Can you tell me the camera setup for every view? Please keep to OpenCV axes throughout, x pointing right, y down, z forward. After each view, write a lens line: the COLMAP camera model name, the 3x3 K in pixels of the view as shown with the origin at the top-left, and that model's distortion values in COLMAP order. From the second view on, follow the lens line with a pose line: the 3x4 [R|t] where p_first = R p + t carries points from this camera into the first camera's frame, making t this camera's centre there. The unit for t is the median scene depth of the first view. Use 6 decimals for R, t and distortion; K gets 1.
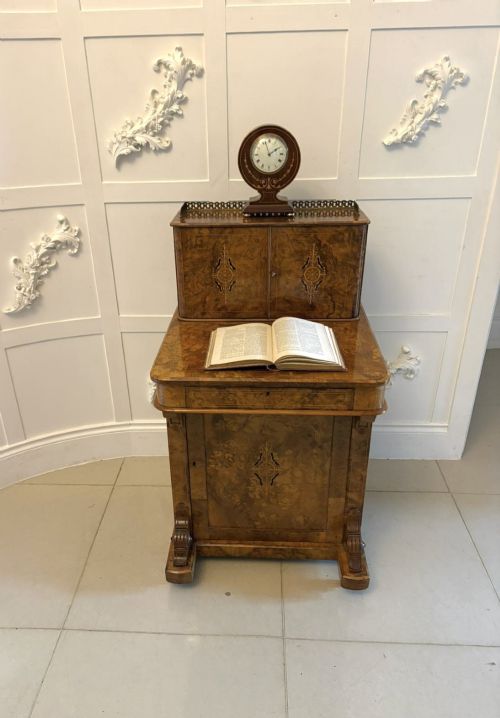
lens RADIAL K [[546.0, 0, 219.4], [0, 546.0, 362.9], [0, 0, 1]] dist [0.028039, -0.055214]
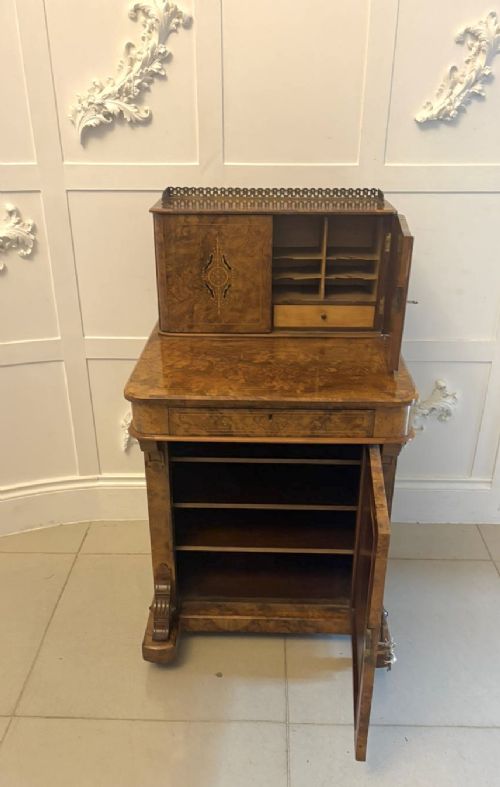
lens RADIAL K [[696.1, 0, 242.6], [0, 696.1, 455.9], [0, 0, 1]] dist [0.018674, -0.051595]
pose [[0.999013, 0.005205, 0.044115, 0.002618], [-0.006286, 0.999682, 0.024404, 0.073863], [-0.043974, -0.024657, 0.998728, -0.027353]]
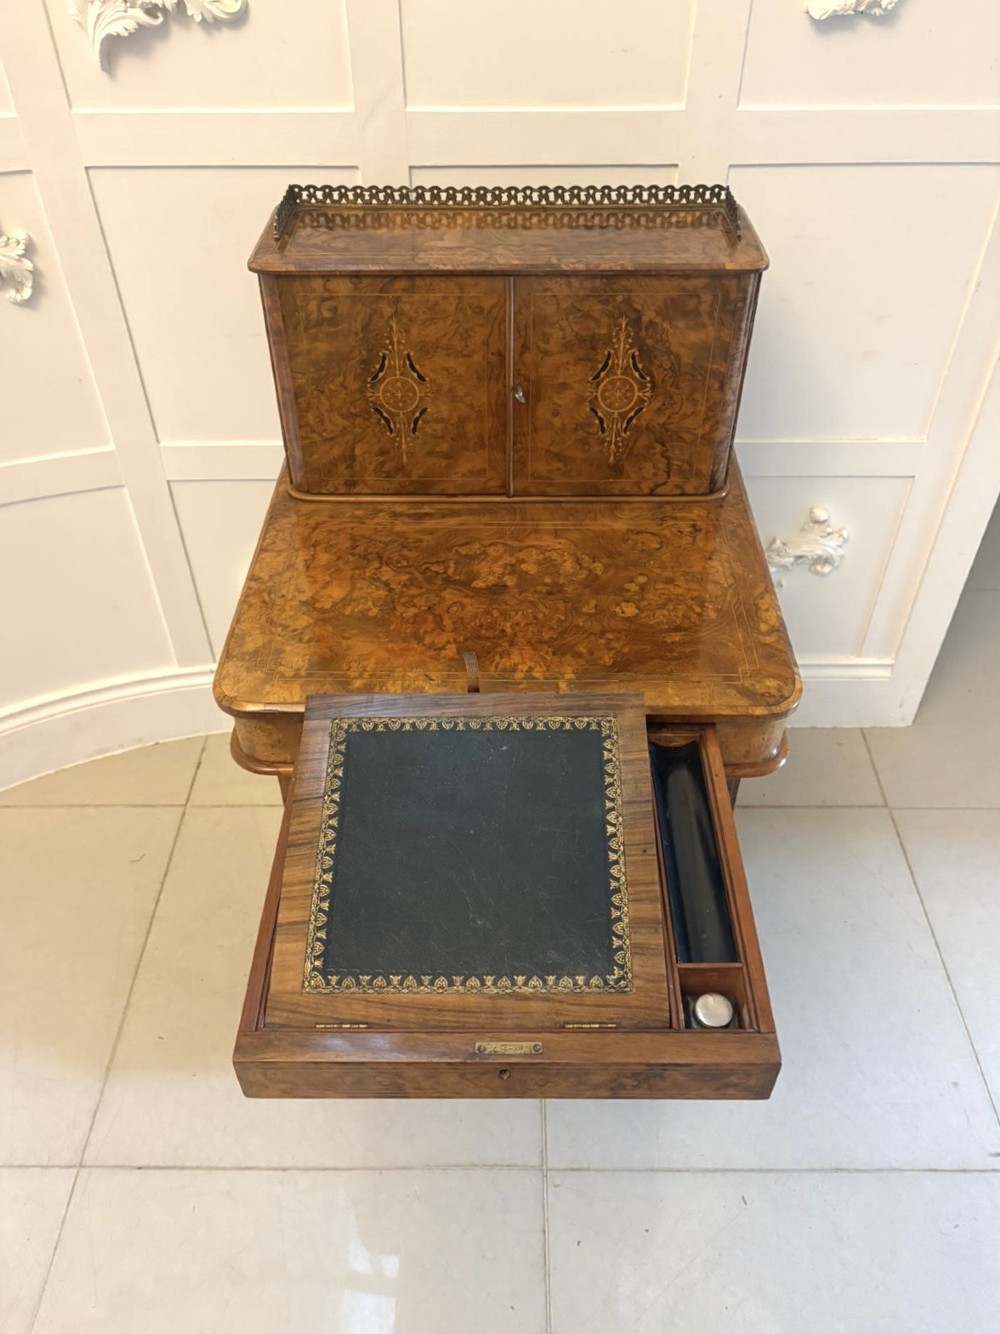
lens RADIAL K [[1027.6, 0, 501.6], [0, 1027.6, 657.4], [0, 0, 1]] dist [0.019053, -0.032678]
pose [[0.997538, -0.025474, 0.065342, 0.029492], [0.007915, 0.966642, 0.256008, -0.161010], [-0.069683, -0.254860, 0.964464, 0.220428]]
